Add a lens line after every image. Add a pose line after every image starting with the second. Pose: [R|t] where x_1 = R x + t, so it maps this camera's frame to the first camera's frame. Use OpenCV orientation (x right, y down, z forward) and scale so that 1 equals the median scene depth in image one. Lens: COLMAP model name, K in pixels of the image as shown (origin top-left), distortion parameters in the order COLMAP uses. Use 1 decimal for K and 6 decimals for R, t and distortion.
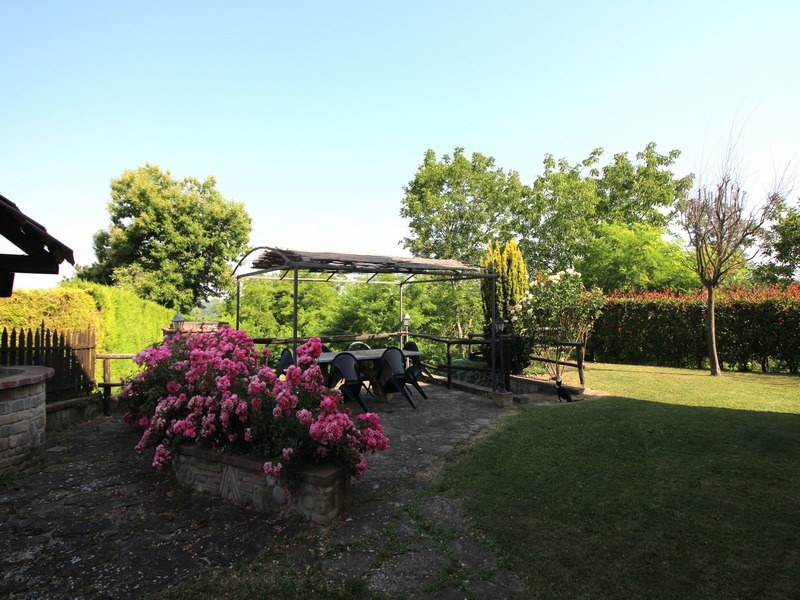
lens RADIAL K [[436.7, 0, 400.0], [0, 436.7, 300.0], [0, 0, 1]] dist [0.001469, -0.009763]
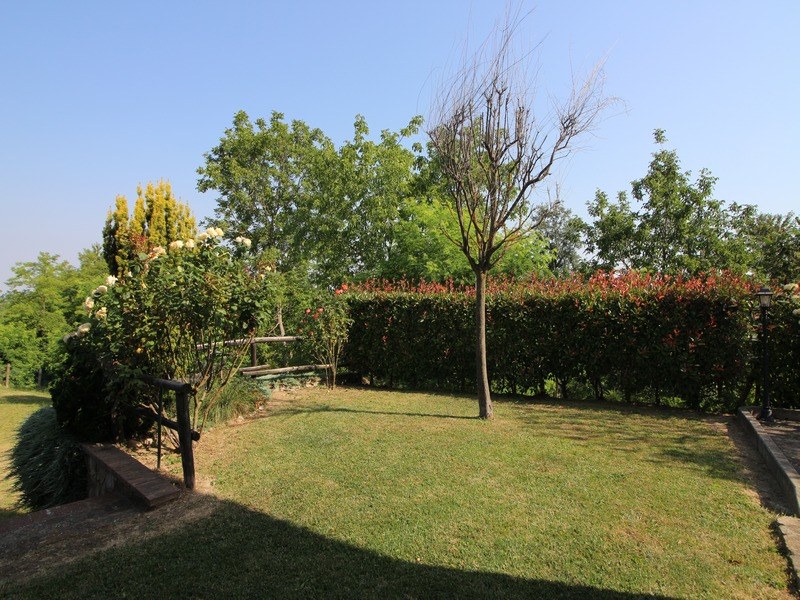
lens RADIAL K [[436.7, 0, 400.0], [0, 436.7, 300.0], [0, 0, 1]] dist [0.001469, -0.009763]
pose [[0.963618, 0.005891, 0.267218, 0.183434], [-0.006659, 0.999976, 0.001971, 0.003823], [-0.267200, -0.003678, 0.963634, 0.183546]]
